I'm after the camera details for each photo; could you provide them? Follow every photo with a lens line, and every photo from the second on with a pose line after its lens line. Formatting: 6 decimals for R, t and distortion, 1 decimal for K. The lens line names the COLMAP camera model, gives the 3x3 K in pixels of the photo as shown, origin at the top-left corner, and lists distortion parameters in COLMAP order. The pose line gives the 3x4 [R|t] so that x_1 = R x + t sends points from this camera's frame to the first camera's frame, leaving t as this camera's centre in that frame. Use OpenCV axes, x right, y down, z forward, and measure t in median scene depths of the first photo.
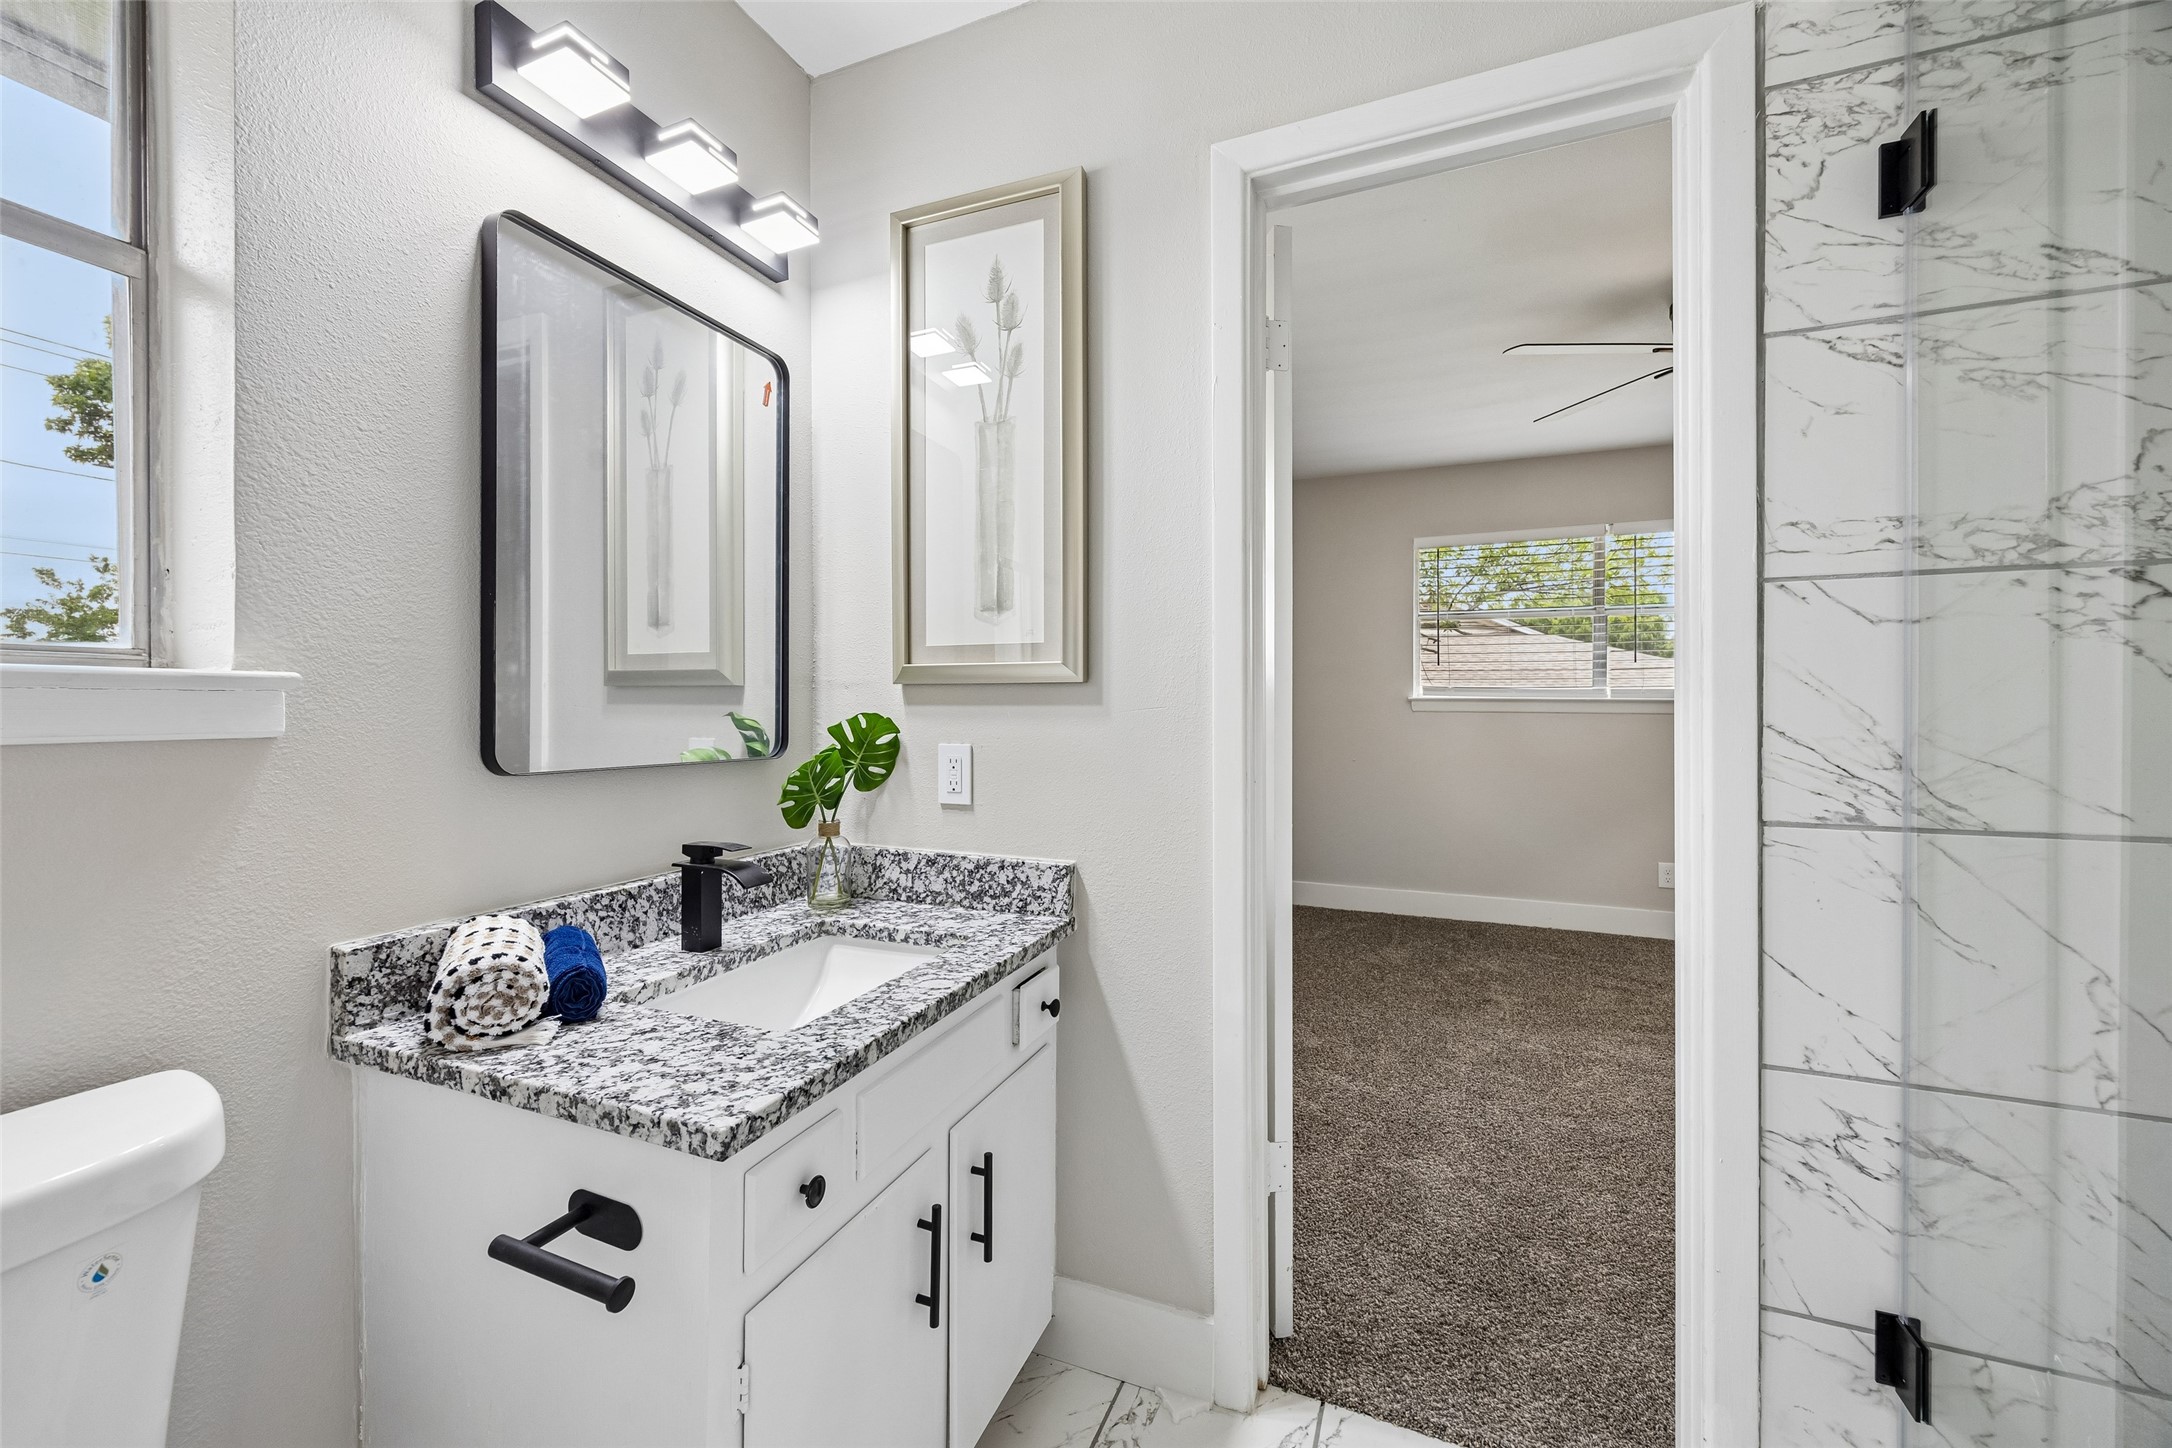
lens RADIAL K [[853.4, 0, 1086.4], [0, 853.4, 703.4], [0, 0, 1]] dist [0.001860, -0.000127]
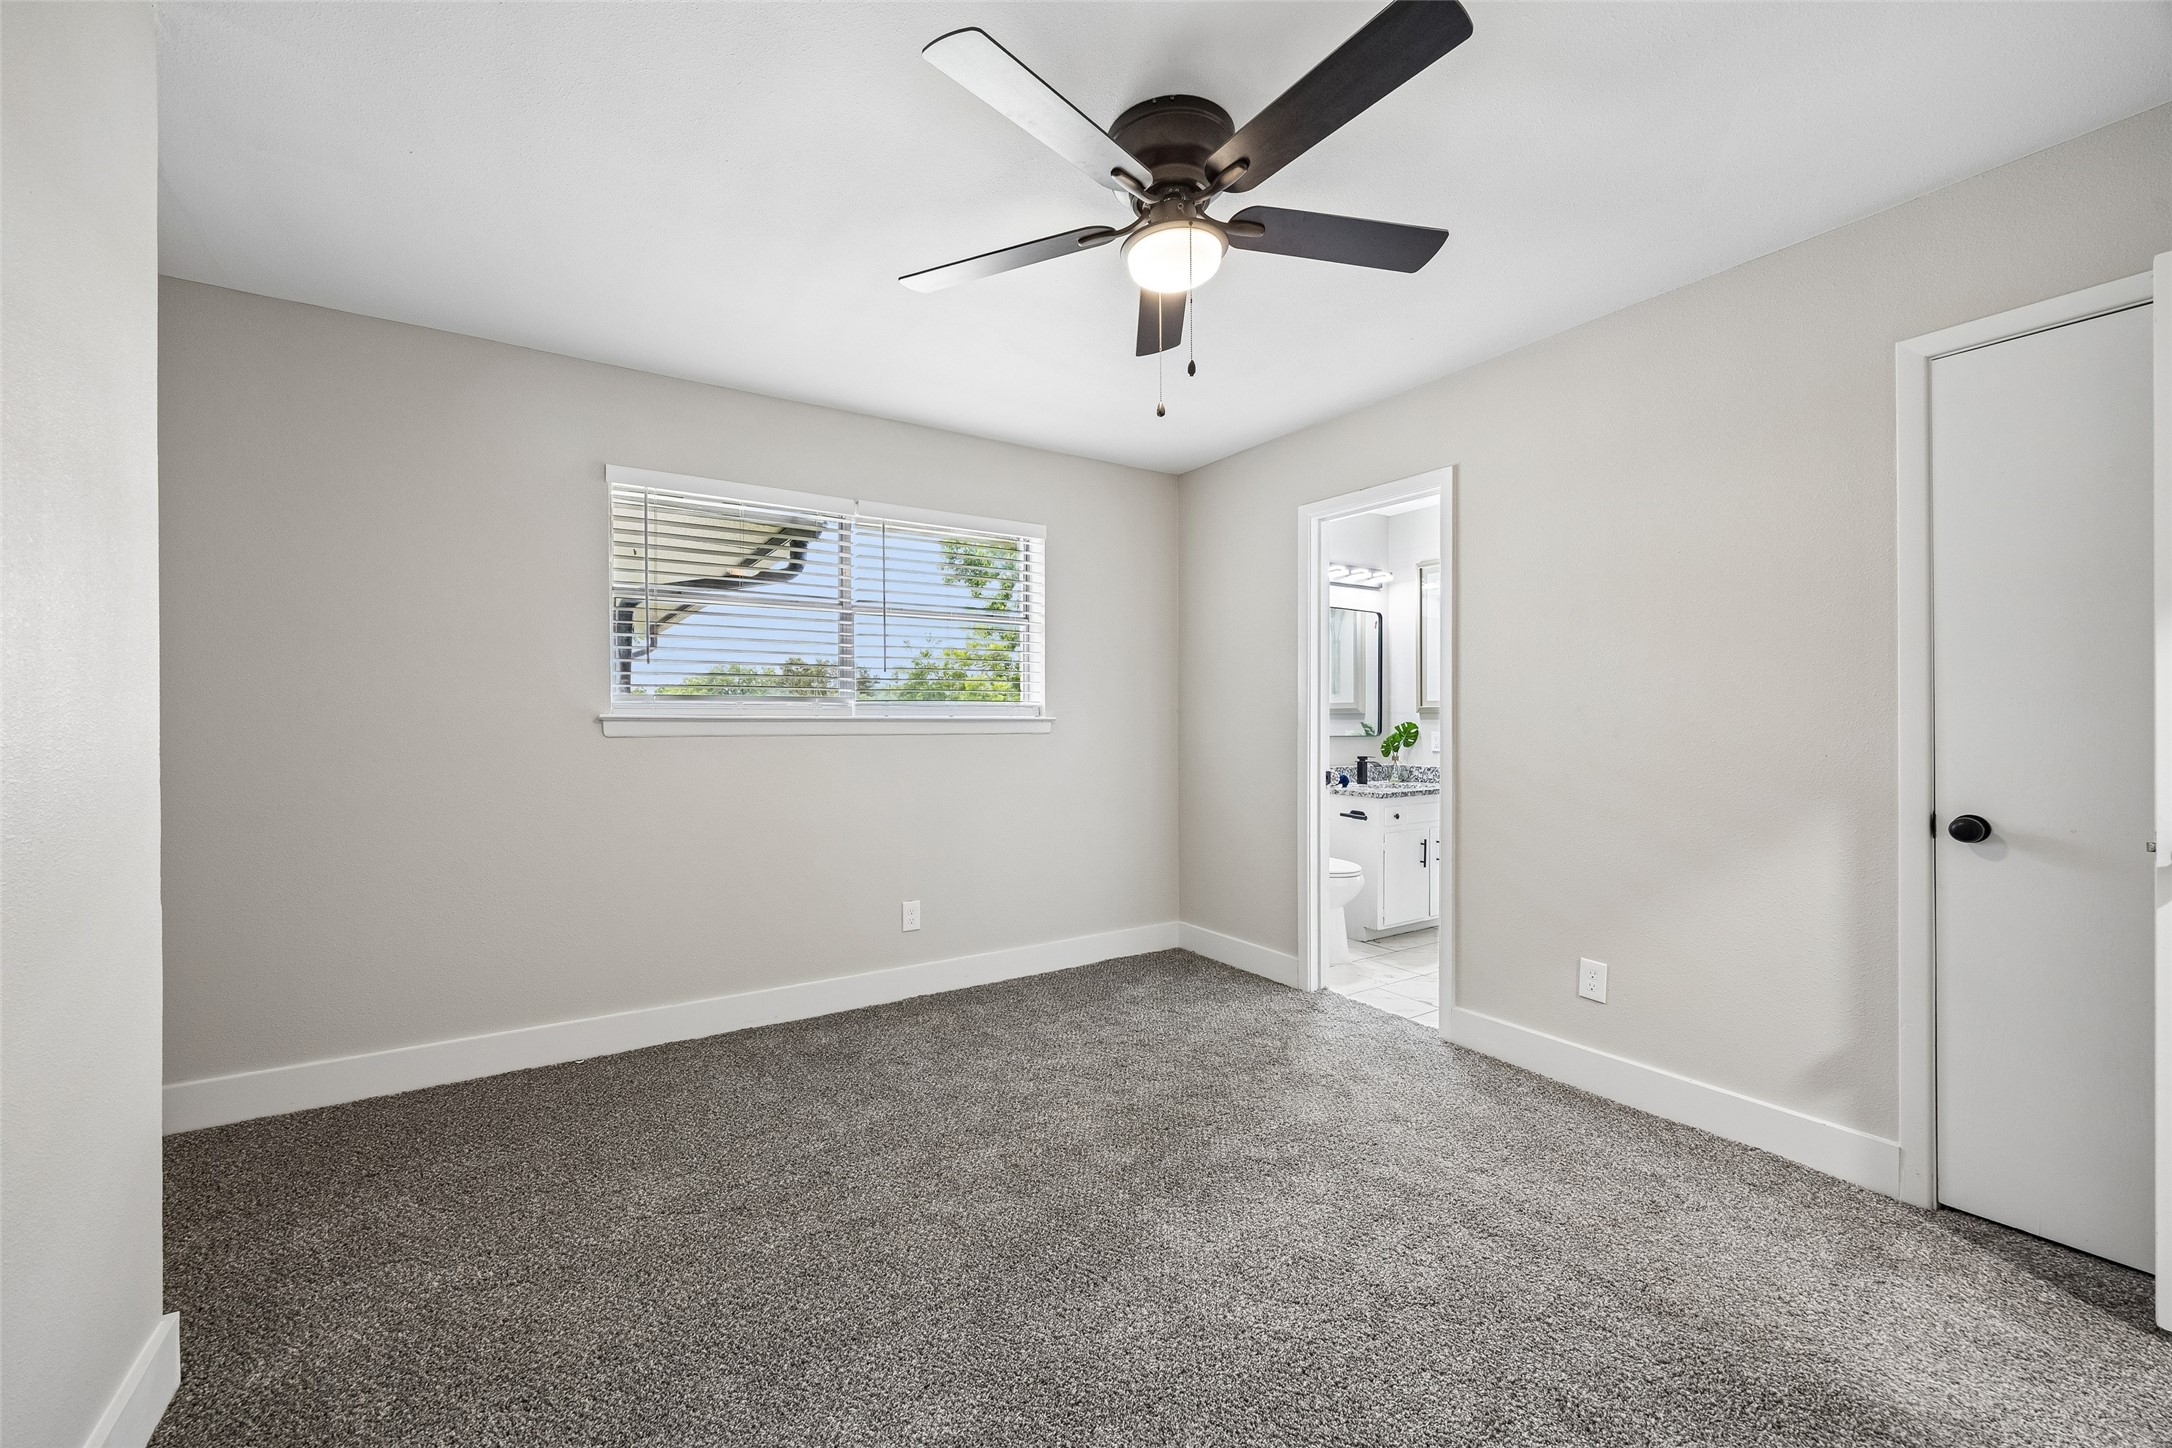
lens RADIAL K [[853.4, 0, 1080.5], [0, 853.4, 725.6], [0, 0, 1]] dist [0.001860, -0.000127]
pose [[0.818690, 0.002006, -0.574232, 0.565121], [0.002620, 0.999970, 0.007228, -0.001399], [0.574230, -0.007422, 0.818661, -2.277864]]
